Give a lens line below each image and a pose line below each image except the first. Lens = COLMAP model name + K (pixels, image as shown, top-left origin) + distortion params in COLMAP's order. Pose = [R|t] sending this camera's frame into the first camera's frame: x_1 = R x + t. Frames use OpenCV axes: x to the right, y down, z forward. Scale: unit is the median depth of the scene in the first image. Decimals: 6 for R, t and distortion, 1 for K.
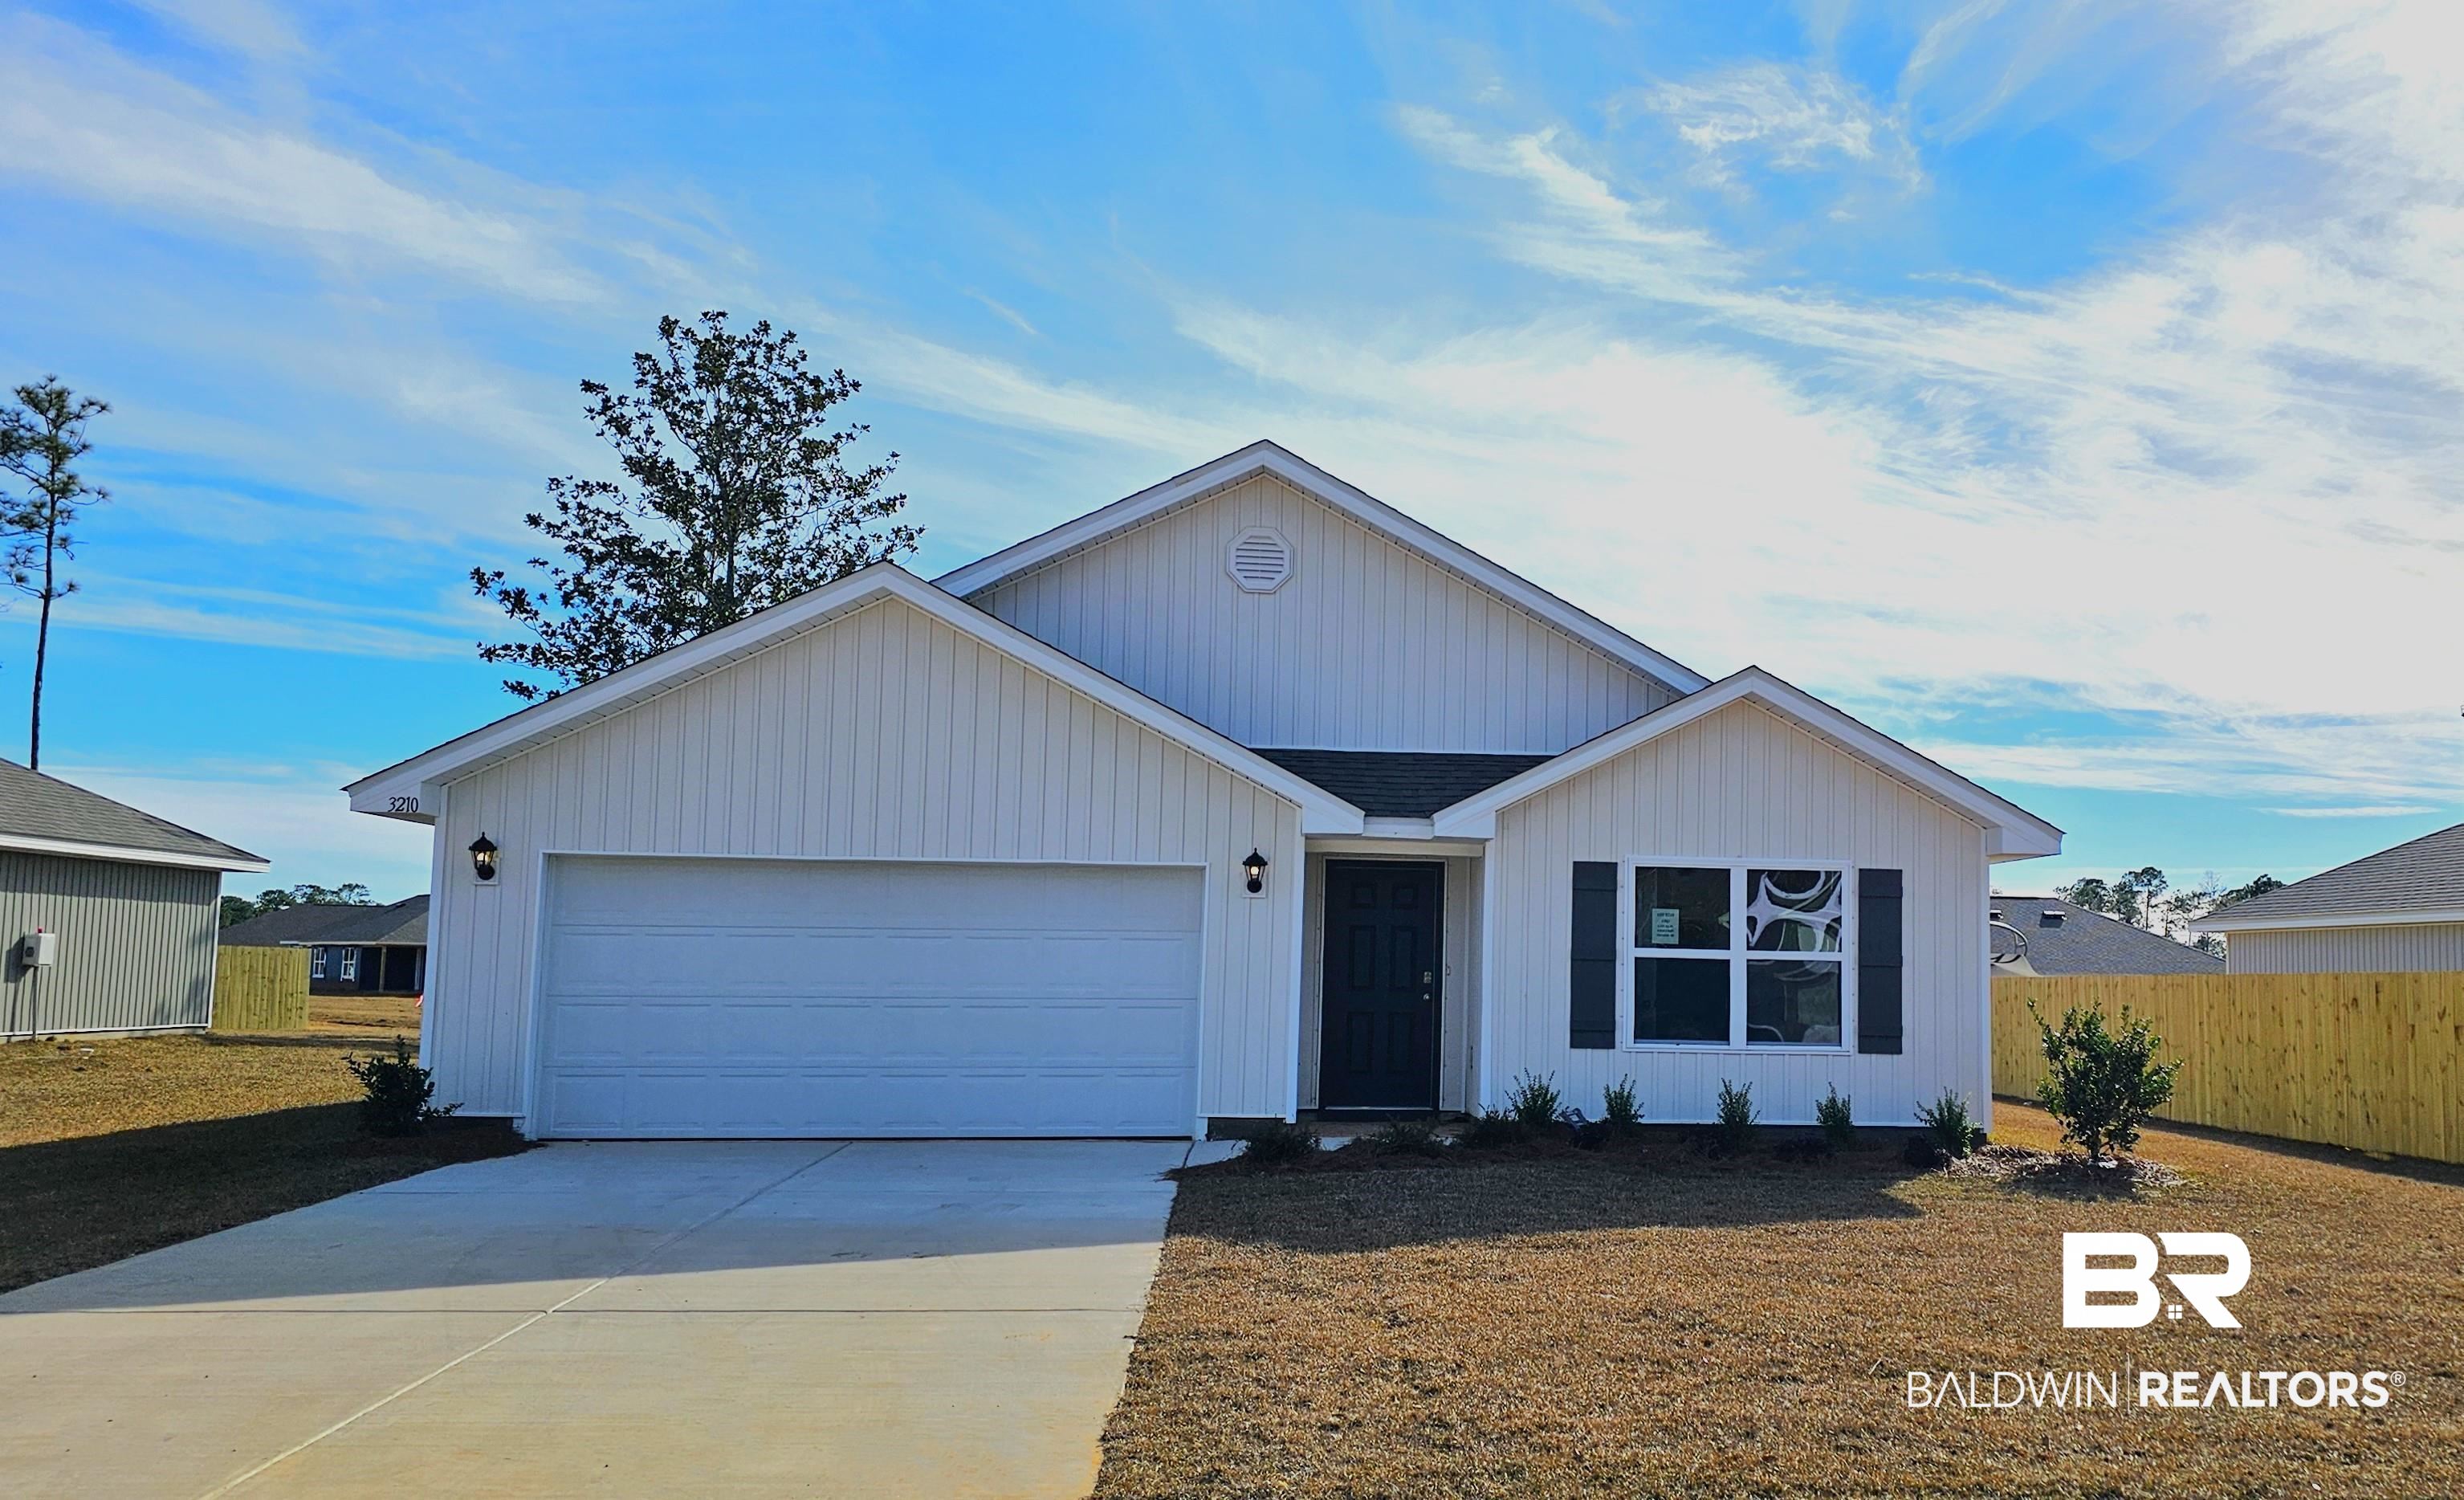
lens RADIAL K [[1906.8, 0, 1232.0], [0, 1906.8, 750.0], [0, 0, 1]] dist [0.032649, 0.000095]
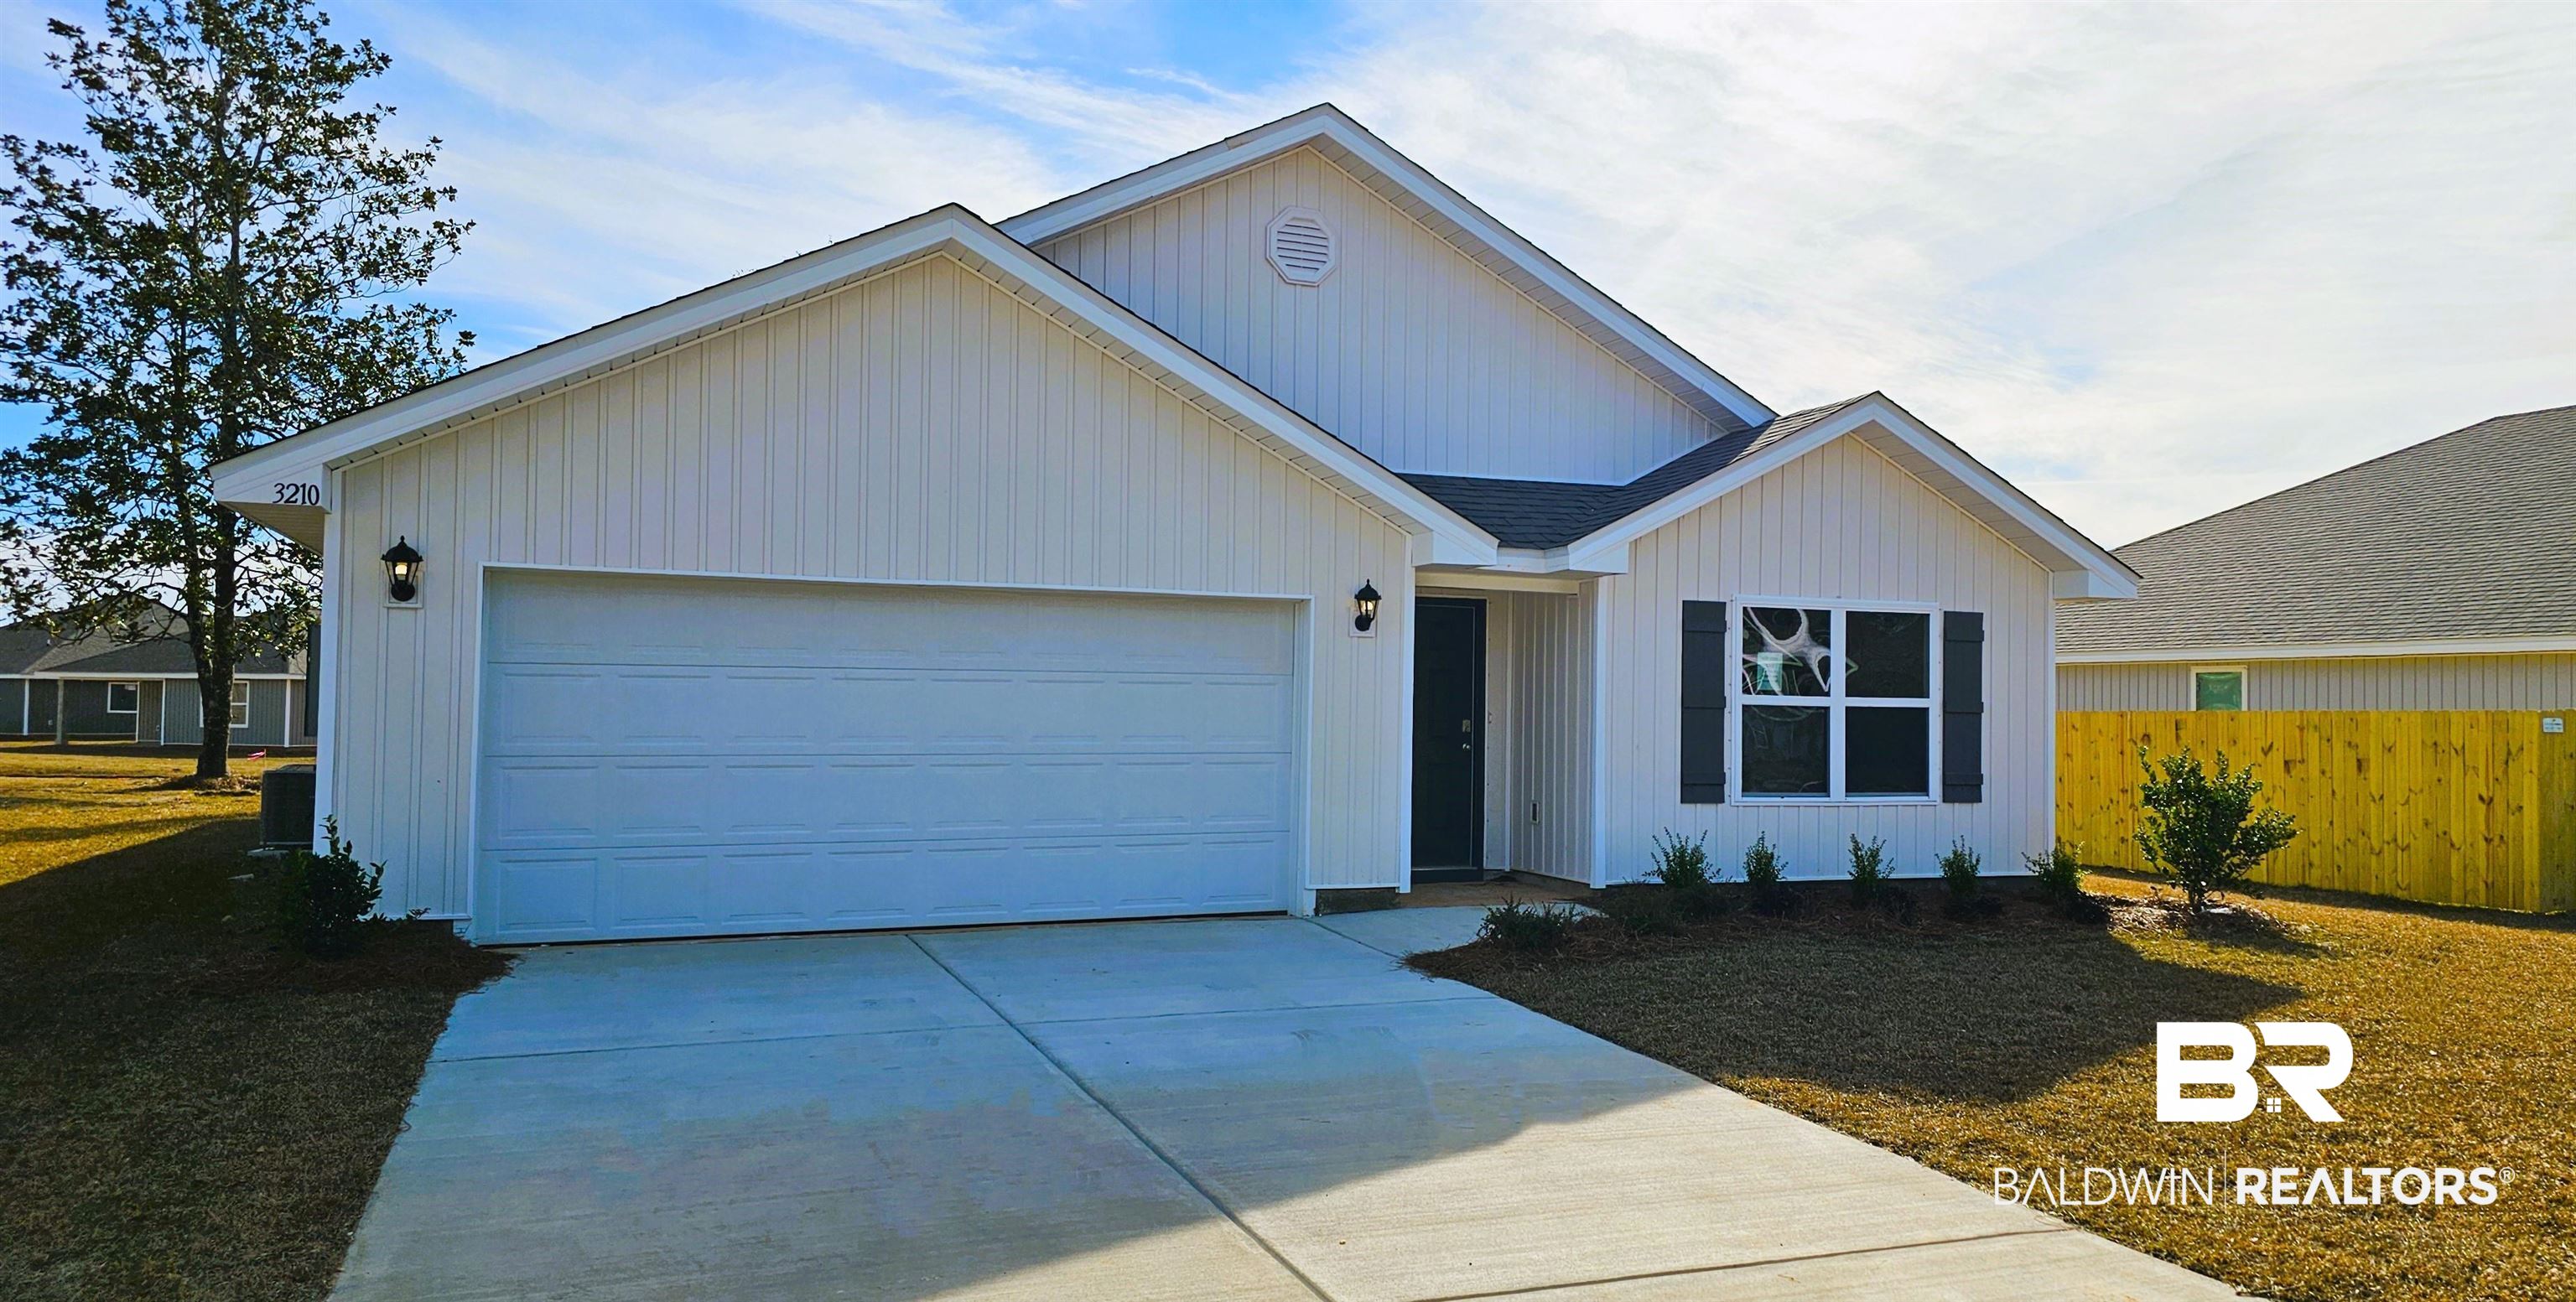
lens RADIAL K [[1807.8, 0, 1288.0], [0, 1807.8, 651.0], [0, 0, 1]] dist [-0.000442, -0.004682]
pose [[0.954751, 0.007532, 0.297311, -0.238861], [-0.033659, 0.995993, 0.082857, 0.015648], [-0.295495, -0.089115, 0.951179, 0.211137]]
